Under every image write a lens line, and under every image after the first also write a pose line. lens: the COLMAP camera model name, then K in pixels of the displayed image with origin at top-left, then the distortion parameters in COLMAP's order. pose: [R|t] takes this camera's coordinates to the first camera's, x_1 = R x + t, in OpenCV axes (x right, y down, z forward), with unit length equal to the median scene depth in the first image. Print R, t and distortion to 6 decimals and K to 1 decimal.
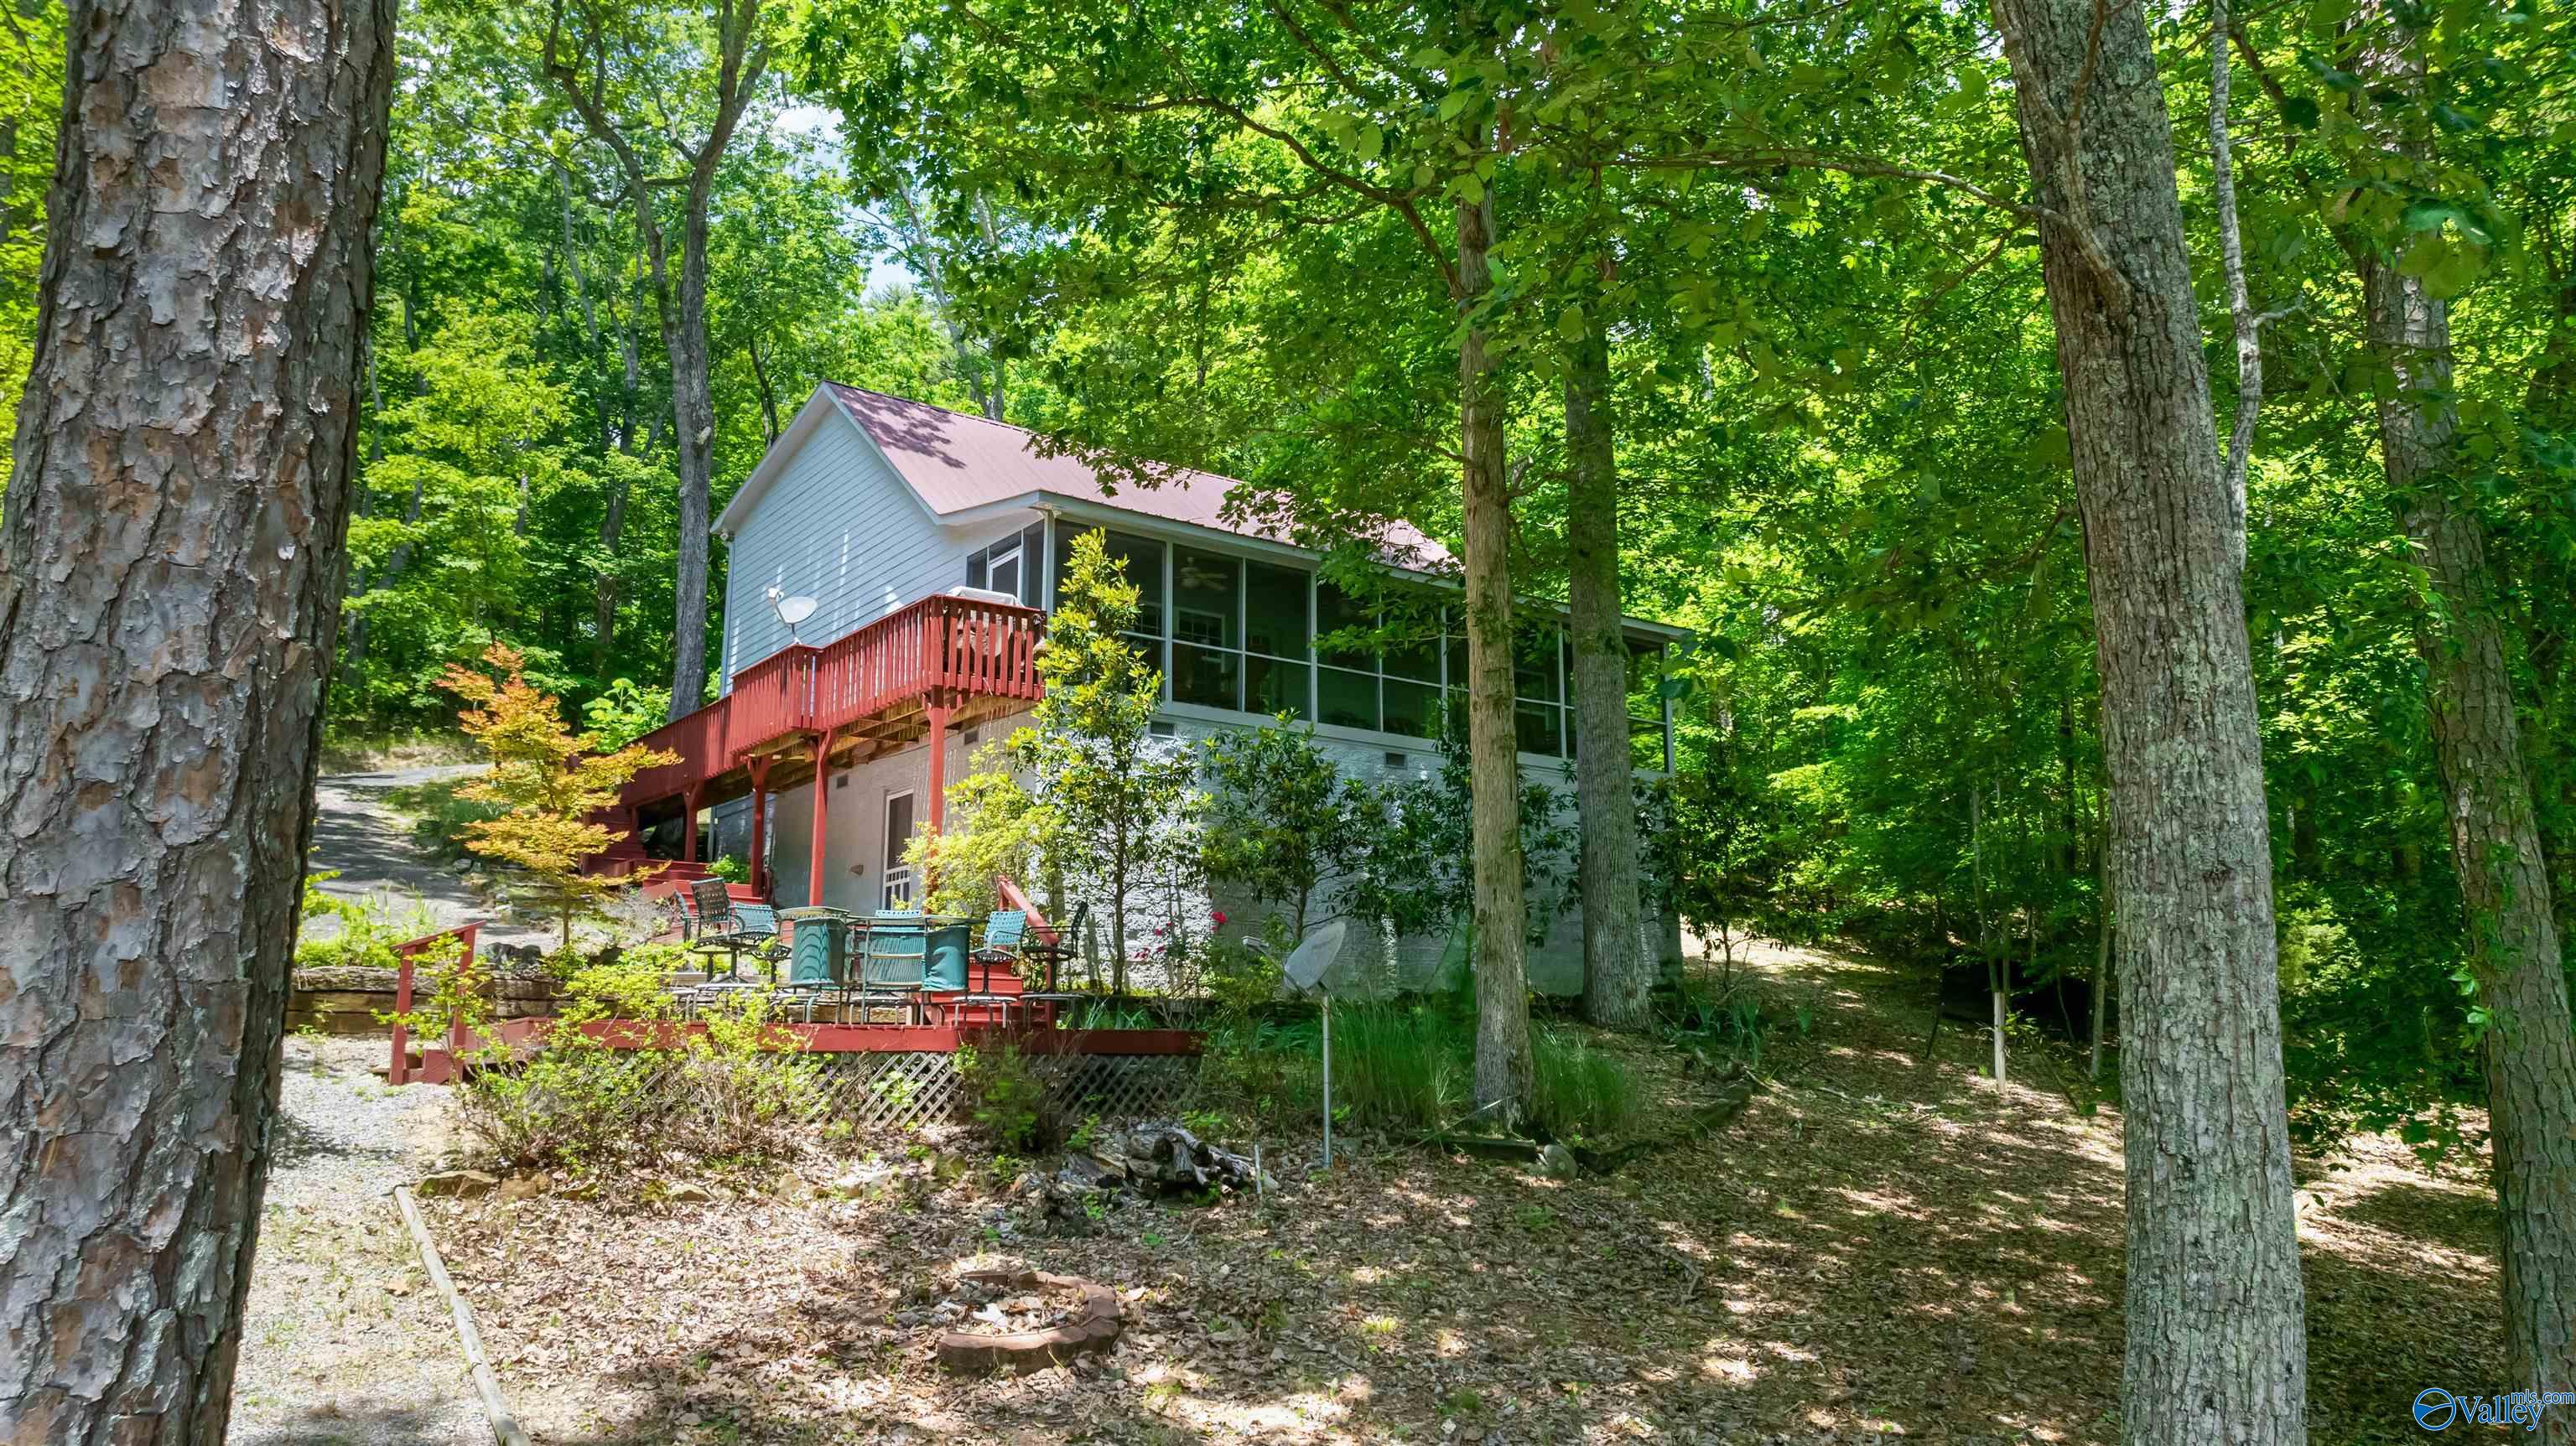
lens RADIAL K [[1819.8, 0, 1300.7], [0, 1819.8, 719.1], [0, 0, 1]] dist [-0.020475, 0.009214]
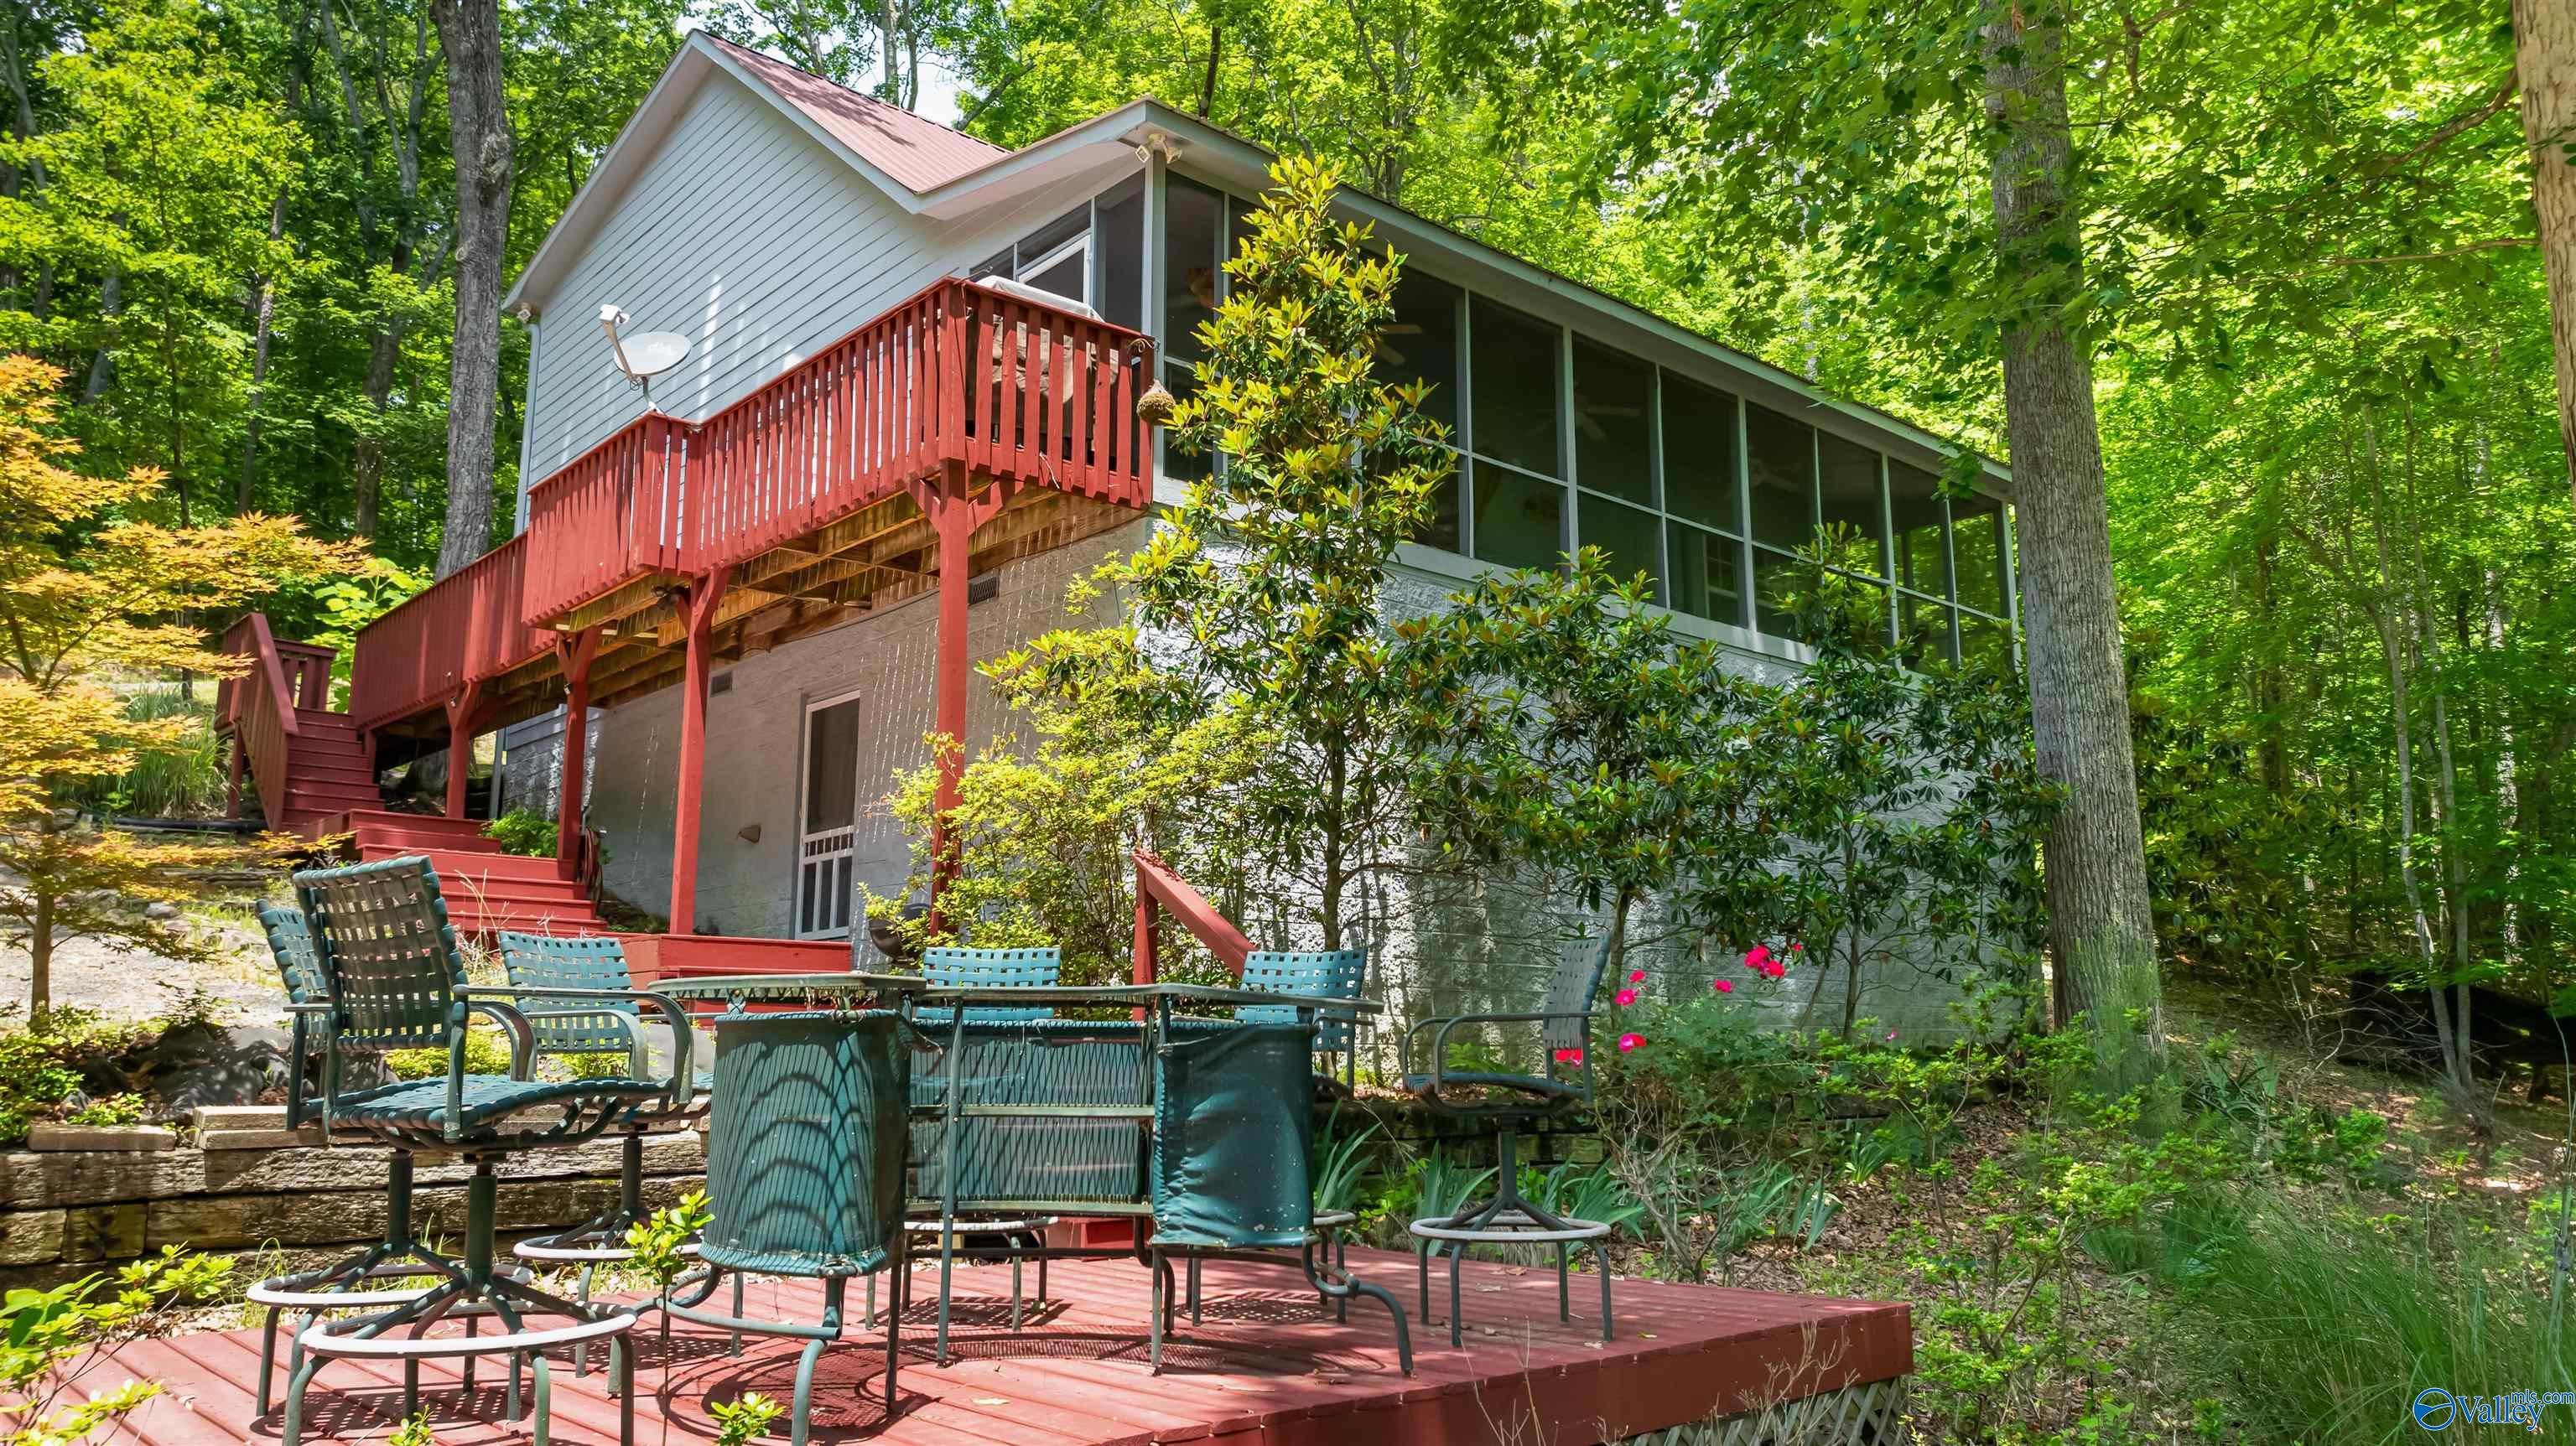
lens RADIAL K [[1819.8, 0, 1276.3], [0, 1819.8, 711.2], [0, 0, 1]] dist [-0.020475, 0.009214]
pose [[0.996541, 0.016887, 0.081371, -0.140826], [-0.017836, 0.999781, 0.010947, 0.039163], [-0.081169, -0.012361, 0.996624, 0.465584]]
